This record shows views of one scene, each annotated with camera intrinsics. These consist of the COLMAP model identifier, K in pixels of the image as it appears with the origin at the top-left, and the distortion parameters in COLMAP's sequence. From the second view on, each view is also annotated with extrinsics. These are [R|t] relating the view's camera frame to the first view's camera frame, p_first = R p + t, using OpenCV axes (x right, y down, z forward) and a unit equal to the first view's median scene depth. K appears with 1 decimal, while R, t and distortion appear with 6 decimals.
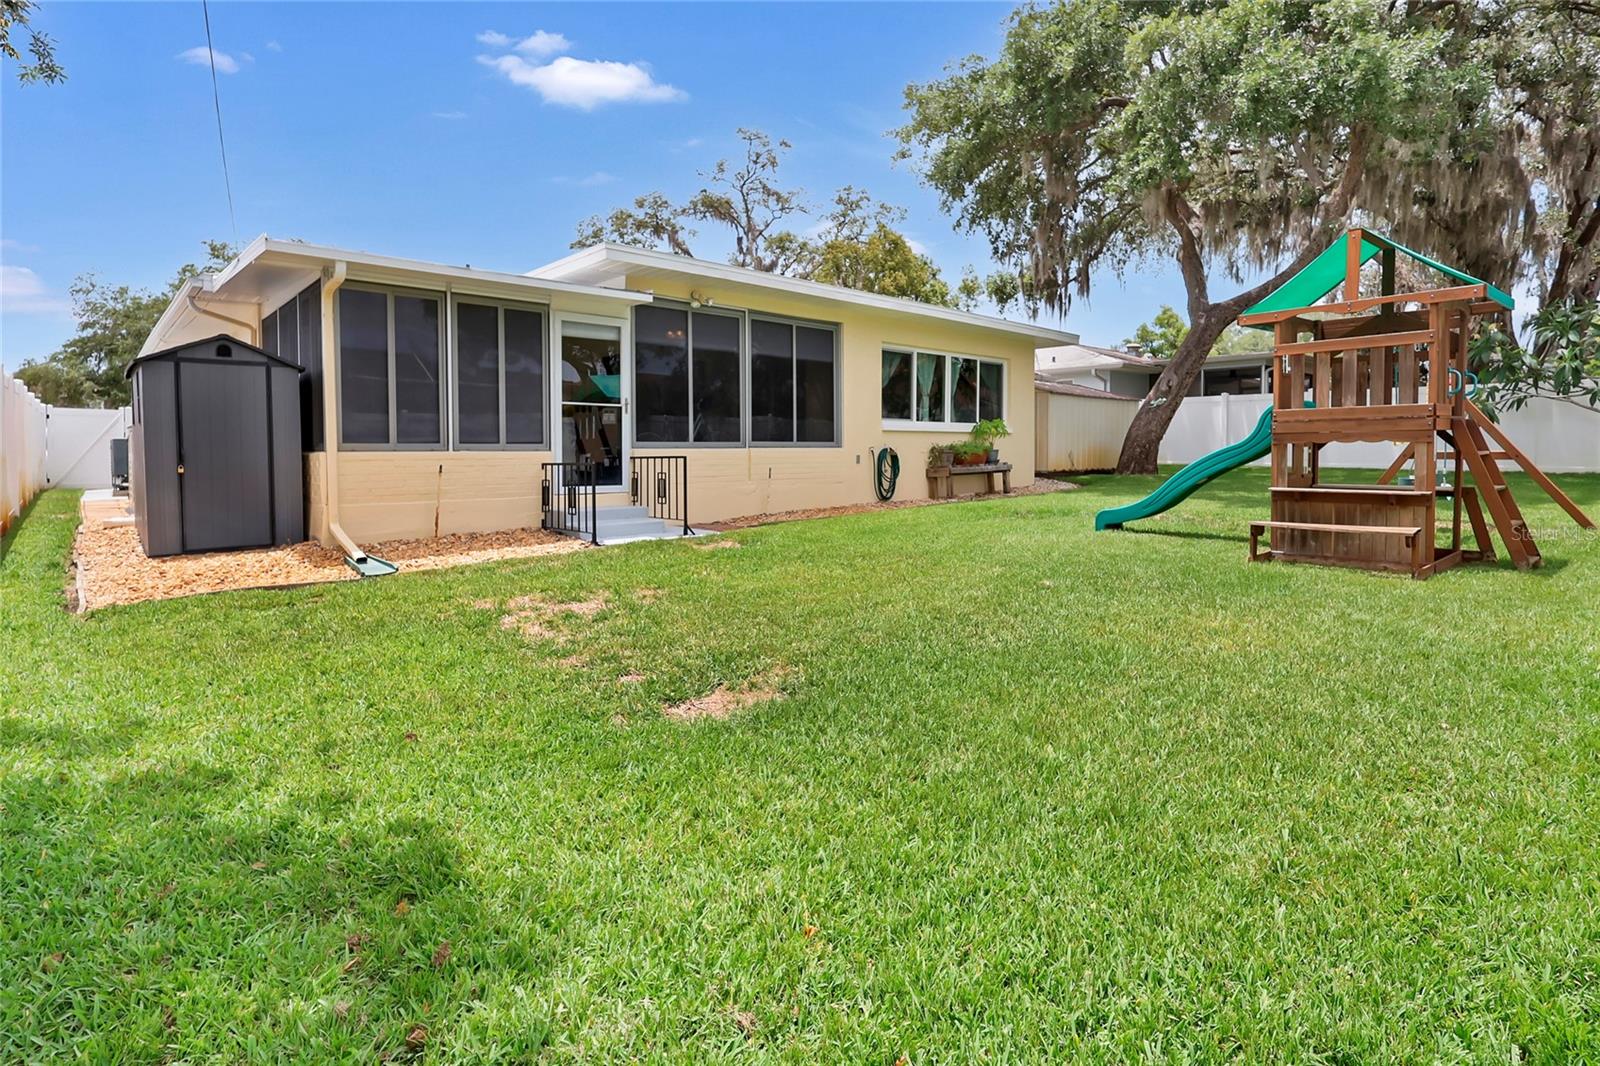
lens RADIAL K [[806.6, 0, 784.6], [0, 806.6, 468.8], [0, 0, 1]] dist [-0.002547, -0.000047]
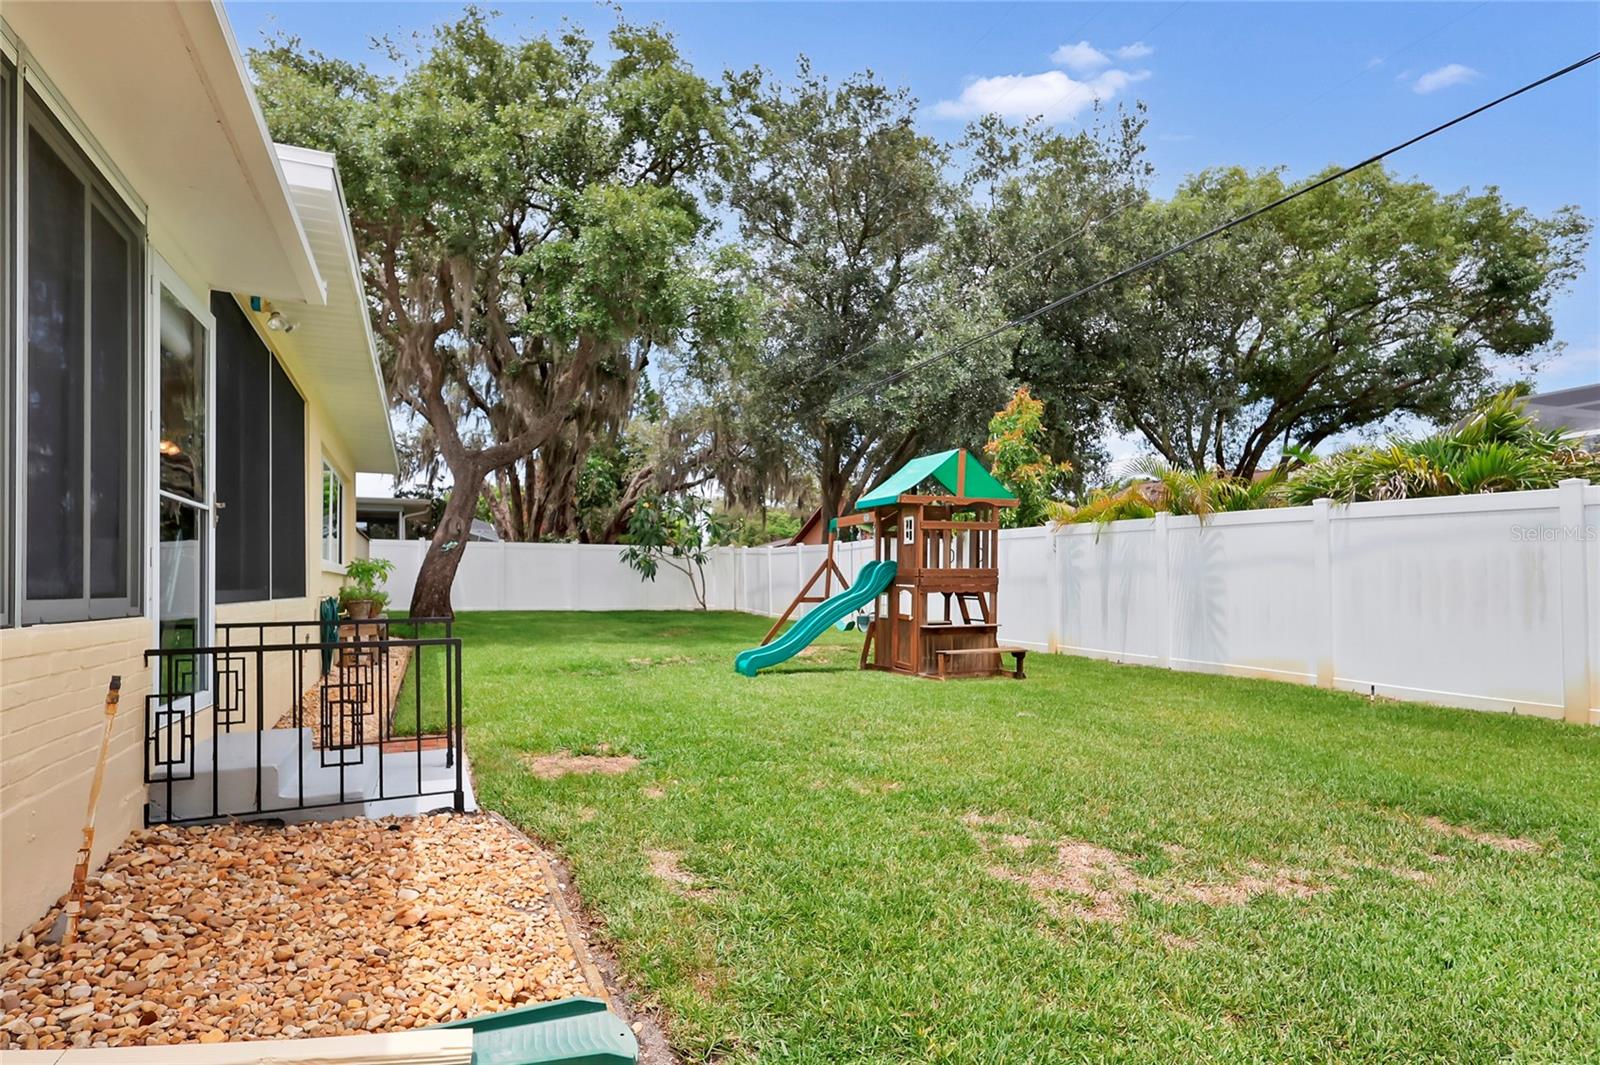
lens RADIAL K [[770.8, 0, 801.8], [0, 770.8, 580.3], [0, 0, 1]] dist [0.000066, 0.000064]
pose [[0.295315, 0.009814, 0.955349, -0.385967], [0.025434, 0.999512, -0.018130, -0.020138], [-0.955061, 0.029653, 0.294922, 0.453306]]
